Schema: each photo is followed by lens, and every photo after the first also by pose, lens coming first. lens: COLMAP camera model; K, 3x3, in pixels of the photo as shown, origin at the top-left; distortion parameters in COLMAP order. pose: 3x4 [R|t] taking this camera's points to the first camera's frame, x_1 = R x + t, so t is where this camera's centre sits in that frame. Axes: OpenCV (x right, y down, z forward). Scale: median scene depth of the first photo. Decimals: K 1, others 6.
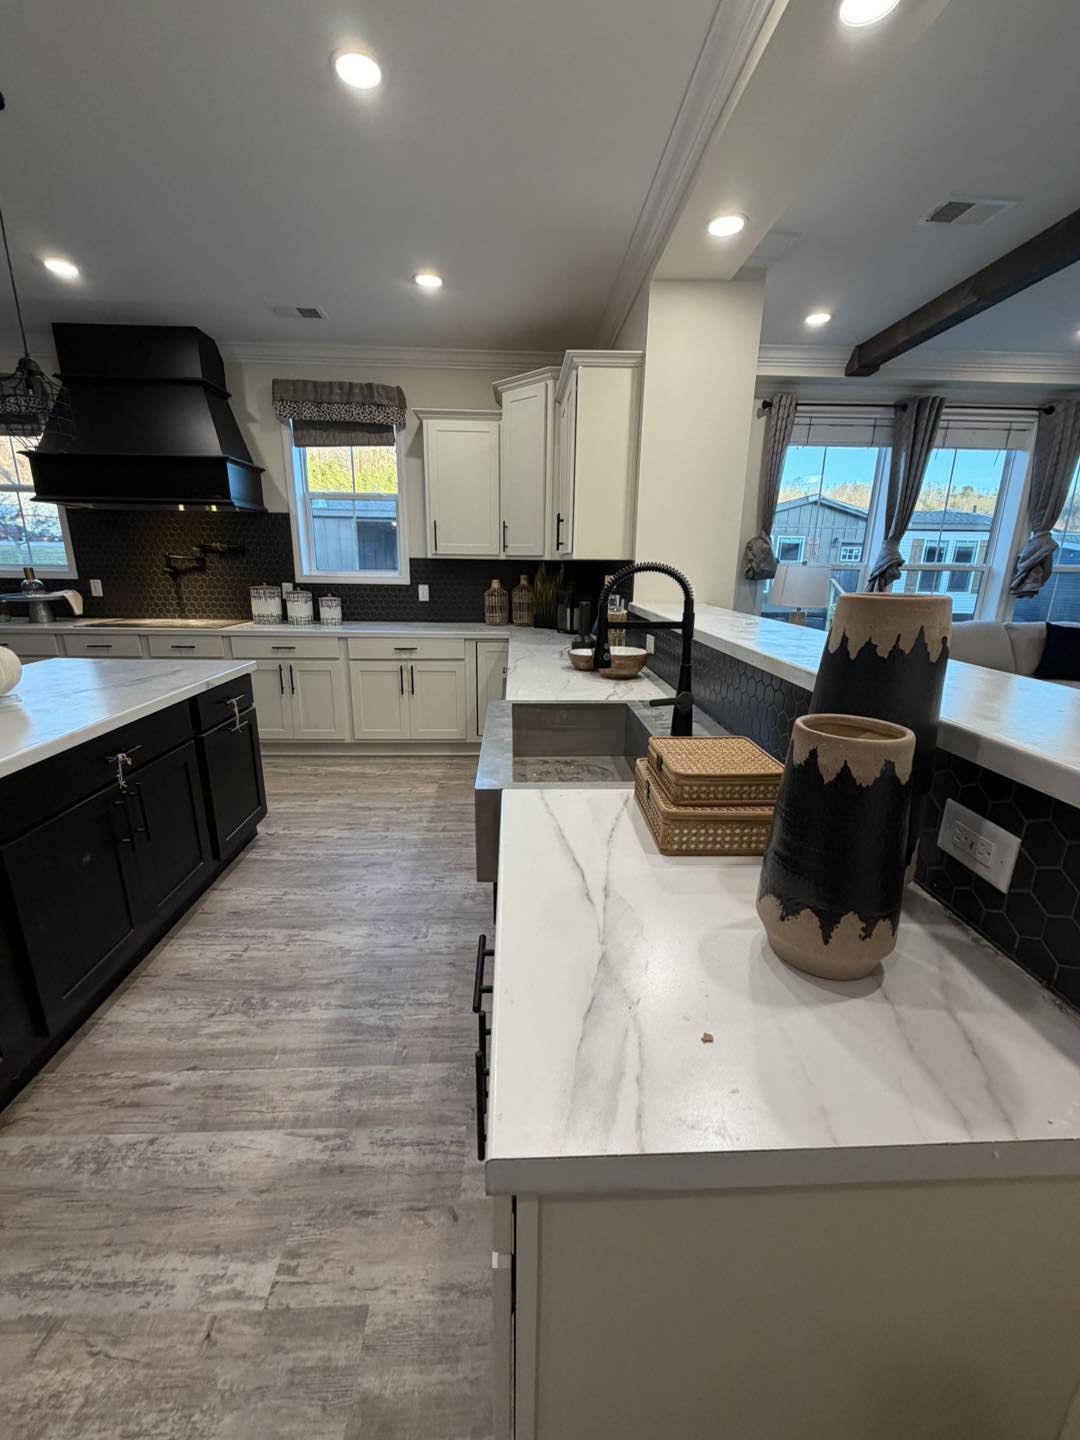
lens RADIAL K [[570.3, 0, 536.9], [0, 570.3, 715.1], [0, 0, 1]] dist [0.000887, 0.000085]
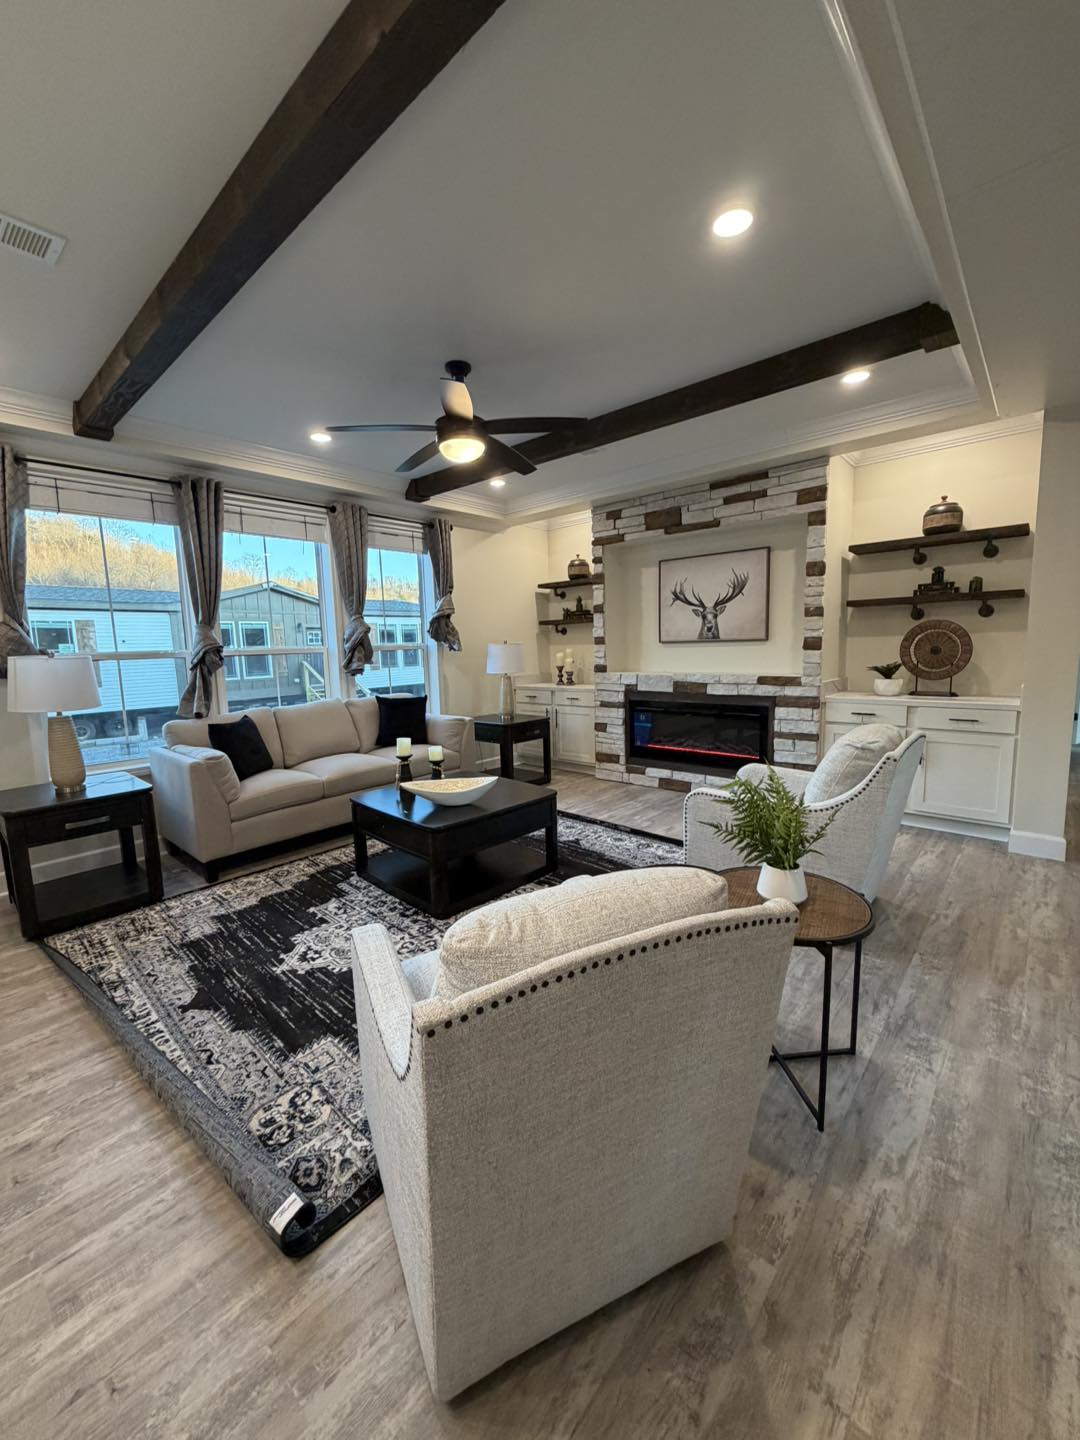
lens RADIAL K [[570.3, 0, 536.9], [0, 570.3, 715.1], [0, 0, 1]] dist [0.000887, 0.000085]
pose [[0.705494, -0.121178, 0.698279, 0.341087], [0.218954, 0.974341, -0.052132, -0.002953], [-0.674045, 0.189670, 0.713925, 0.022659]]
